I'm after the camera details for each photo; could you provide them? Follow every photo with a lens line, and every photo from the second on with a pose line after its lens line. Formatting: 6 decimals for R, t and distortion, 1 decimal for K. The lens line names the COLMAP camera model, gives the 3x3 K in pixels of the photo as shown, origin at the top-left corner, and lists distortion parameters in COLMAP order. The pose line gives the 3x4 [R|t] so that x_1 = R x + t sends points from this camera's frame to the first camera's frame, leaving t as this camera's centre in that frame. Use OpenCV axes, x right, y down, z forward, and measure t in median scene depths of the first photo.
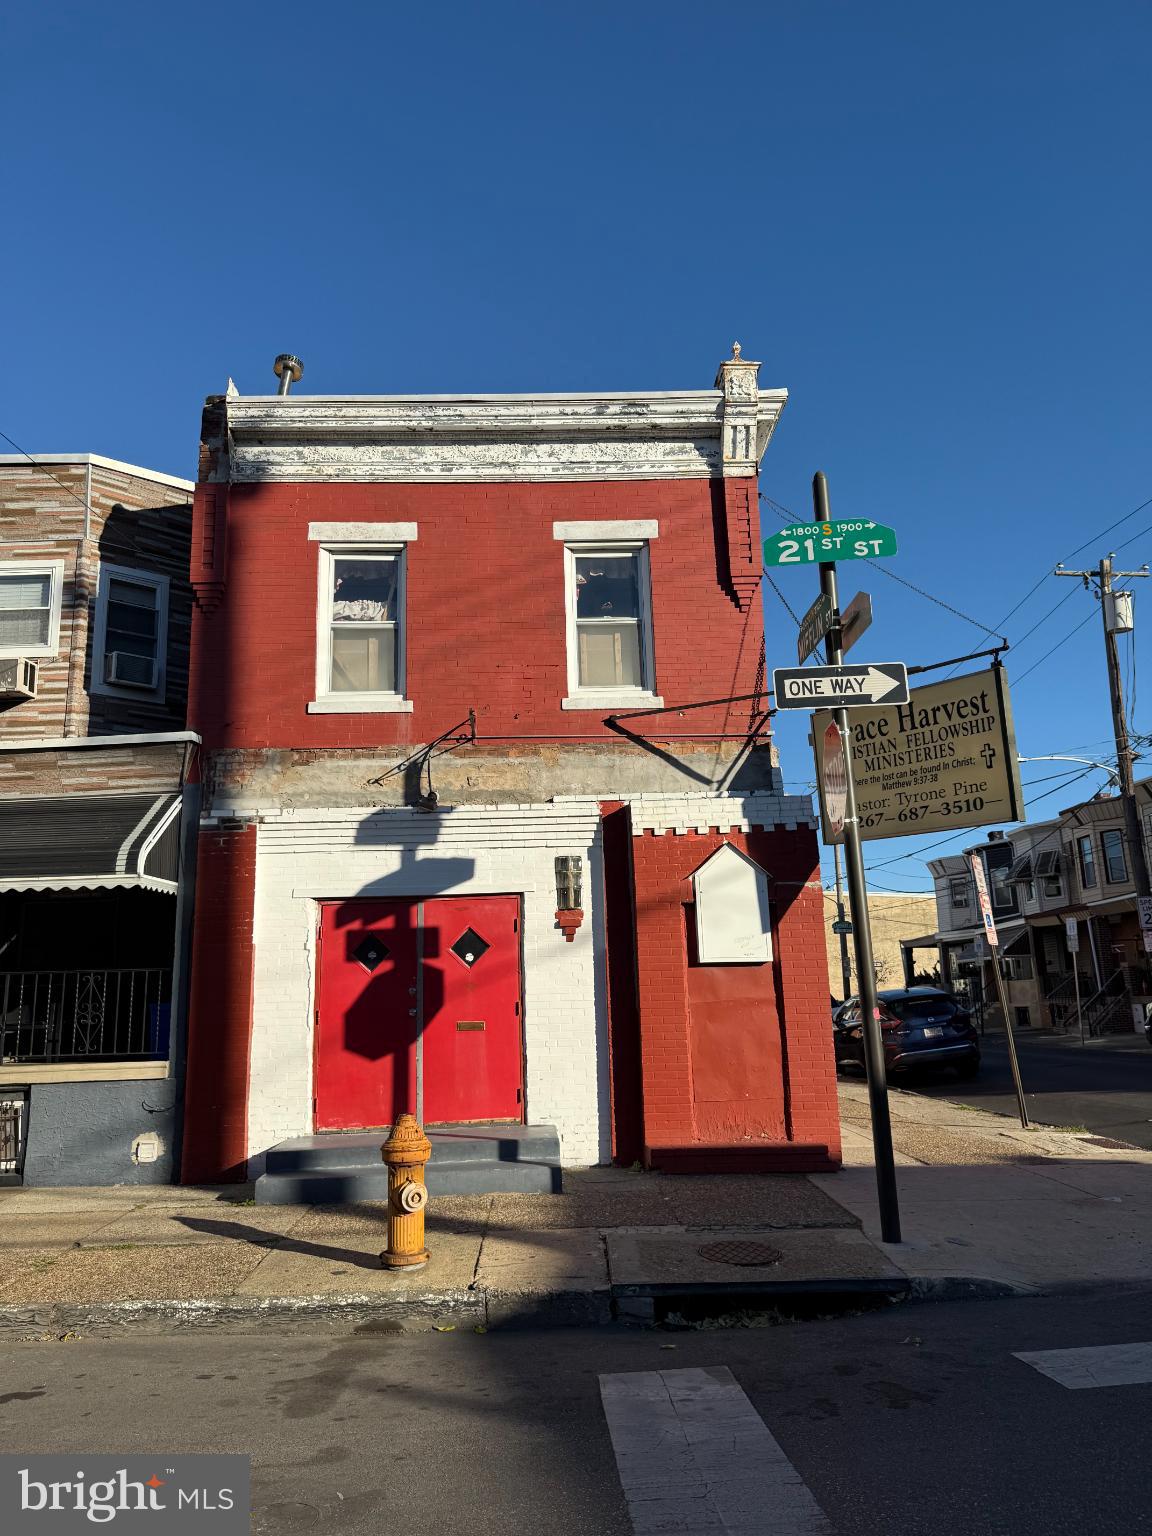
lens RADIAL K [[1057.8, 0, 576.0], [0, 1057.8, 768.0], [0, 0, 1]] dist [0.166867, -0.323538]
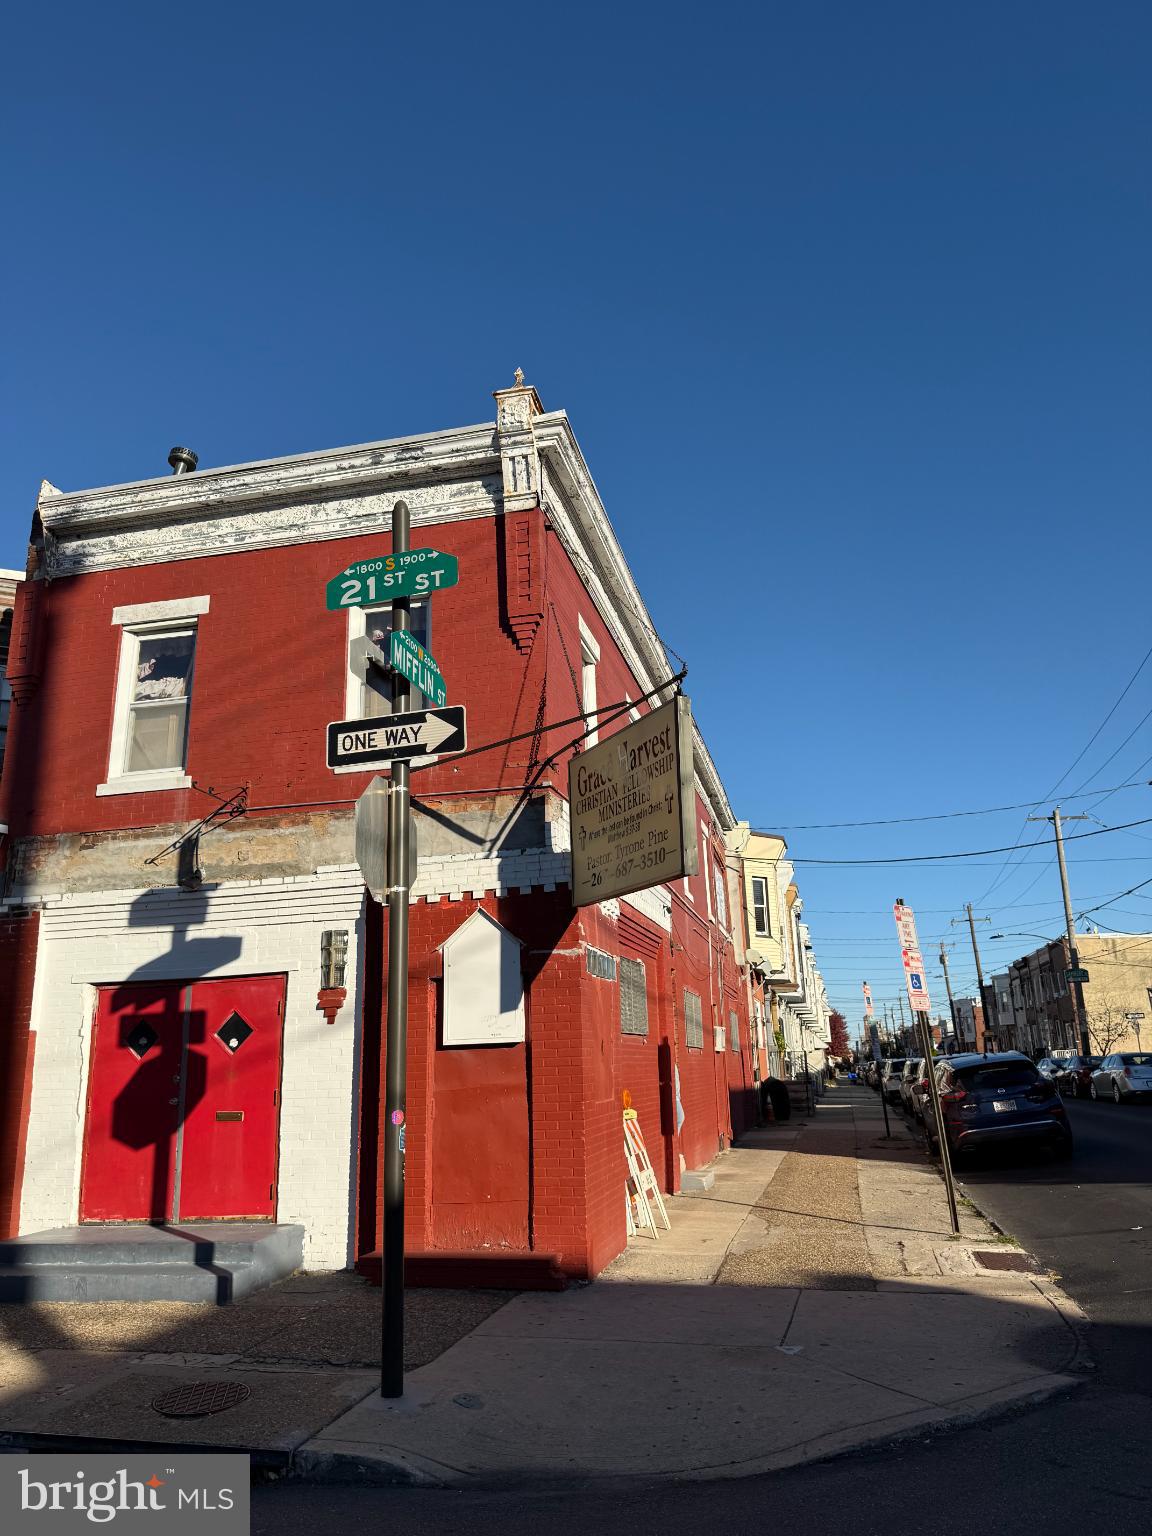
lens RADIAL K [[1057.8, 0, 576.0], [0, 1057.8, 768.0], [0, 0, 1]] dist [0.166867, -0.323538]
pose [[0.967005, -0.071459, -0.244531, 0.436888], [0.060100, 0.996752, -0.053613, 0.003736], [0.247568, 0.037148, 0.968158, 0.132812]]
